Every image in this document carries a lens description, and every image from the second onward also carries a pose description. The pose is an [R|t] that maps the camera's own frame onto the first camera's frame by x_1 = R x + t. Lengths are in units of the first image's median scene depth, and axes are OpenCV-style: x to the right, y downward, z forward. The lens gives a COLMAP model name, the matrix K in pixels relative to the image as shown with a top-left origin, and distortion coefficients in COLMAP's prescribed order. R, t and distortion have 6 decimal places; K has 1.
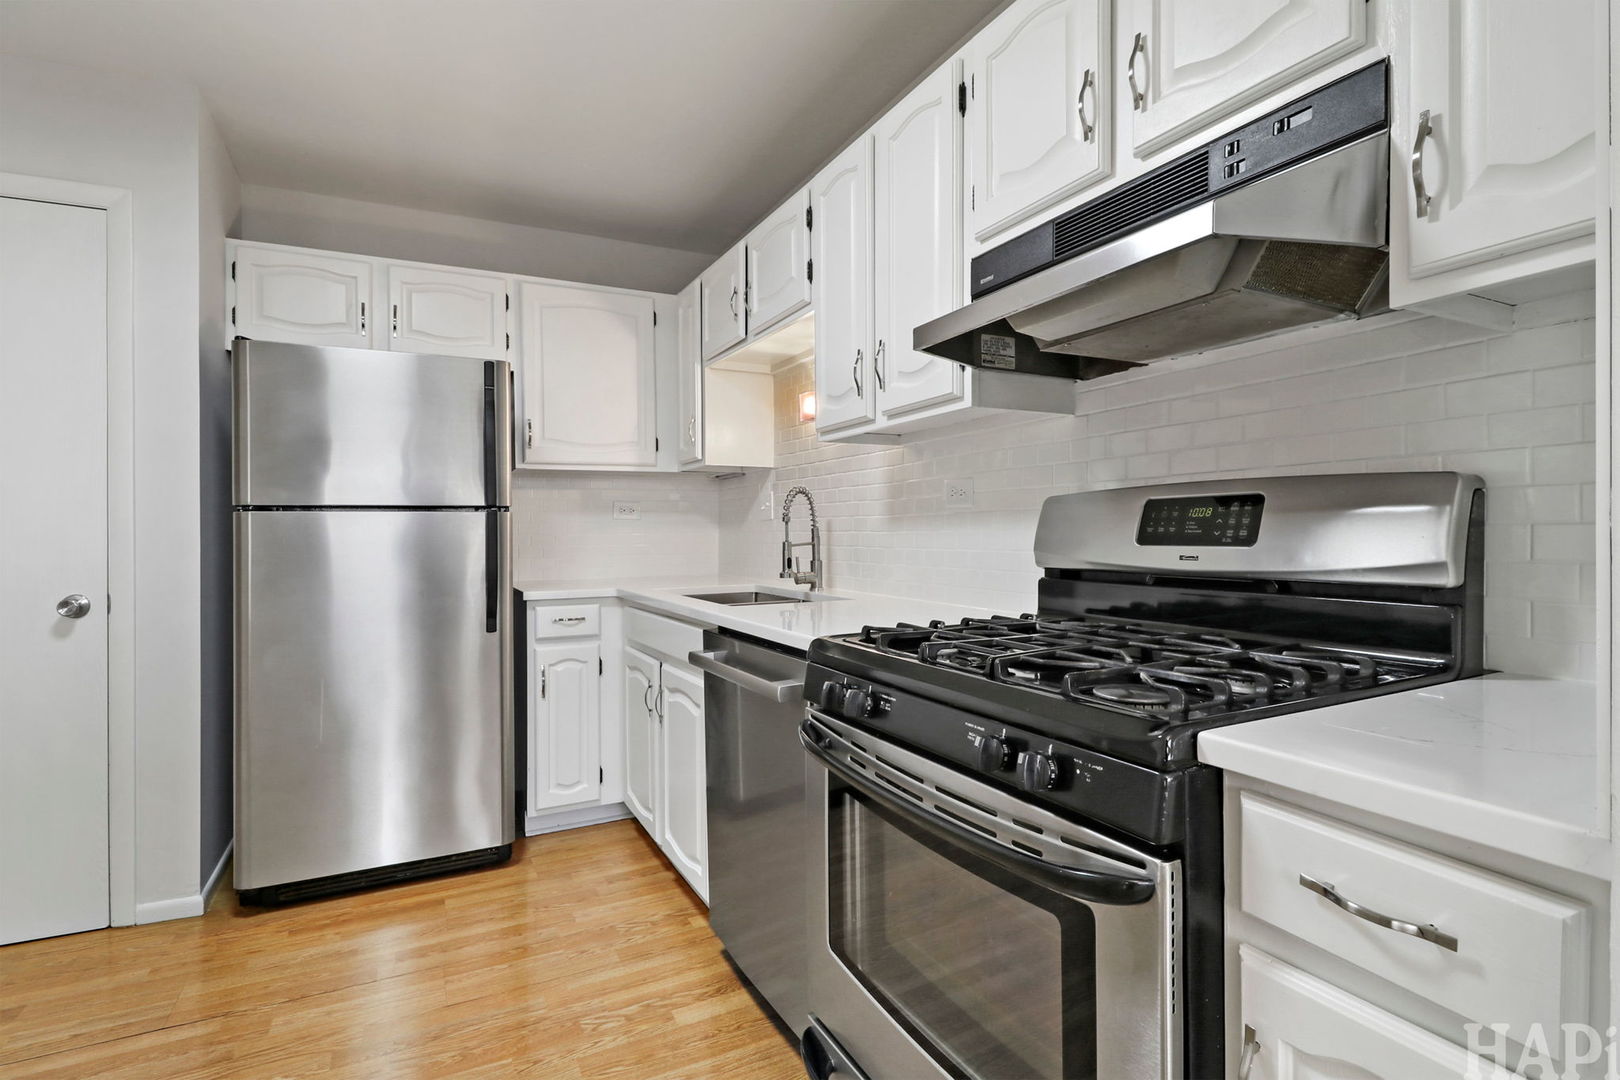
lens RADIAL K [[766.7, 0, 806.3], [0, 766.7, 531.7], [0, 0, 1]] dist [-0.001737, -0.000519]
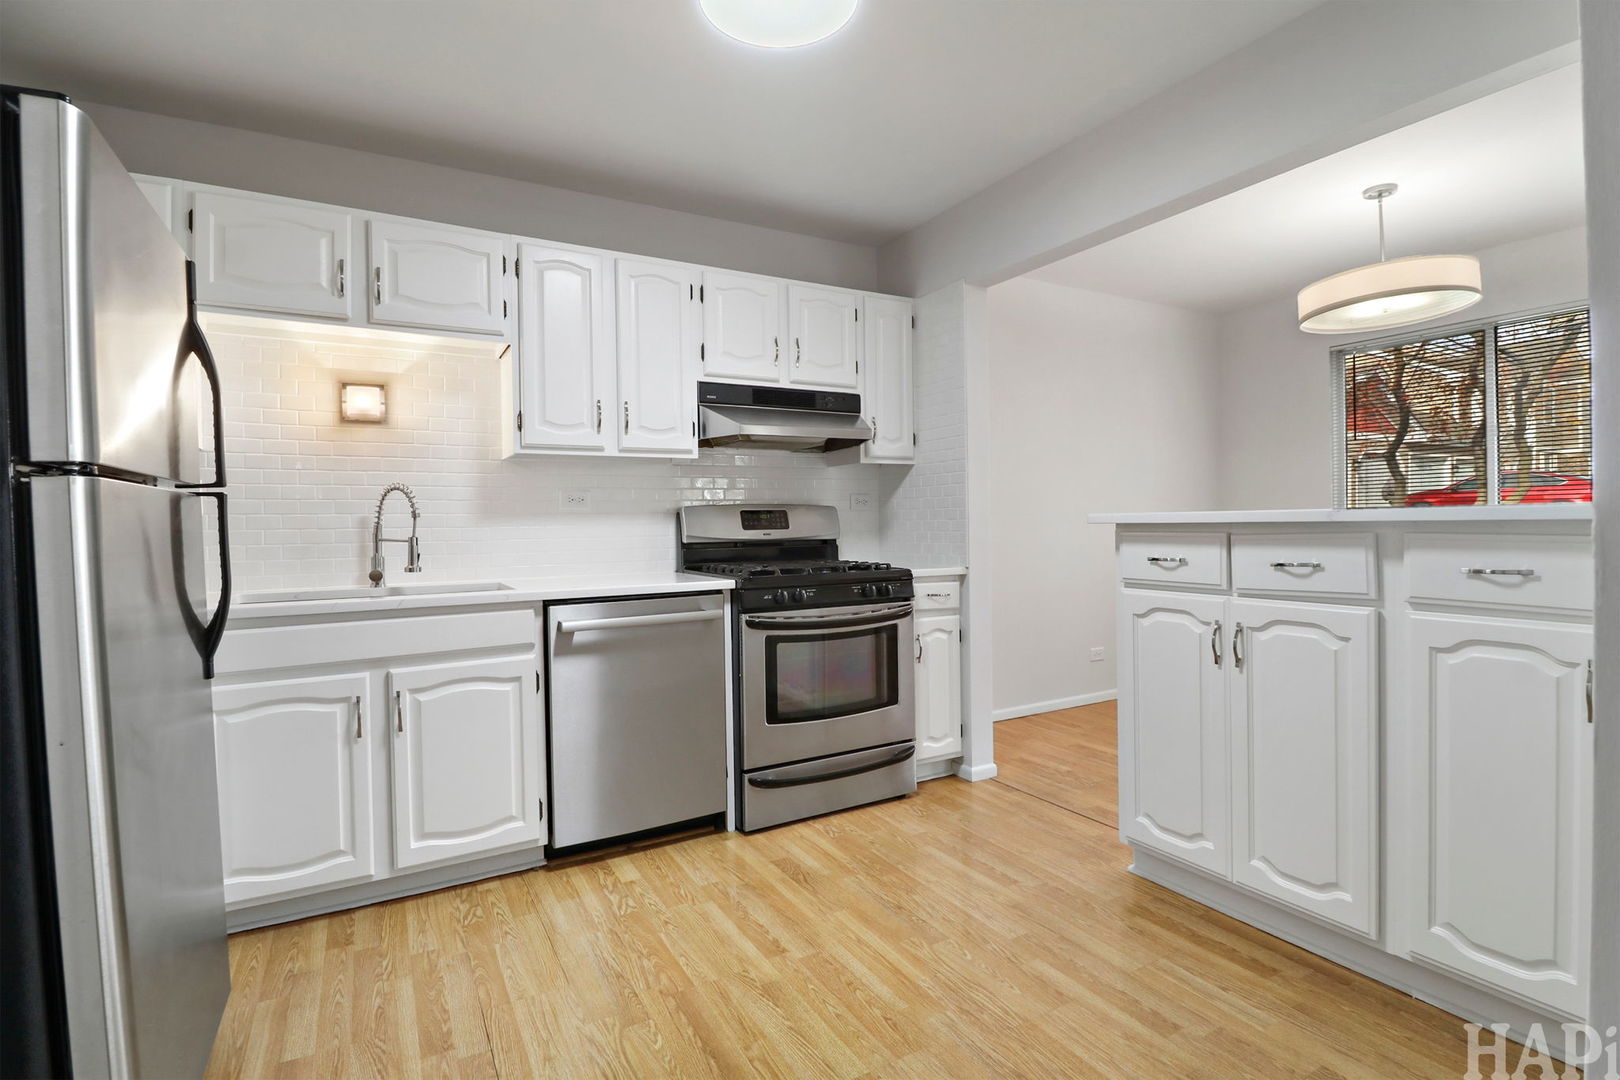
lens RADIAL K [[766.7, 0, 806.3], [0, 766.7, 531.7], [0, 0, 1]] dist [-0.001737, -0.000519]
pose [[-0.037035, 0.002003, 0.999312, -1.709066], [0.015069, 0.999885, -0.001445, 0.026297], [-0.999200, 0.015005, -0.037061, 0.812553]]
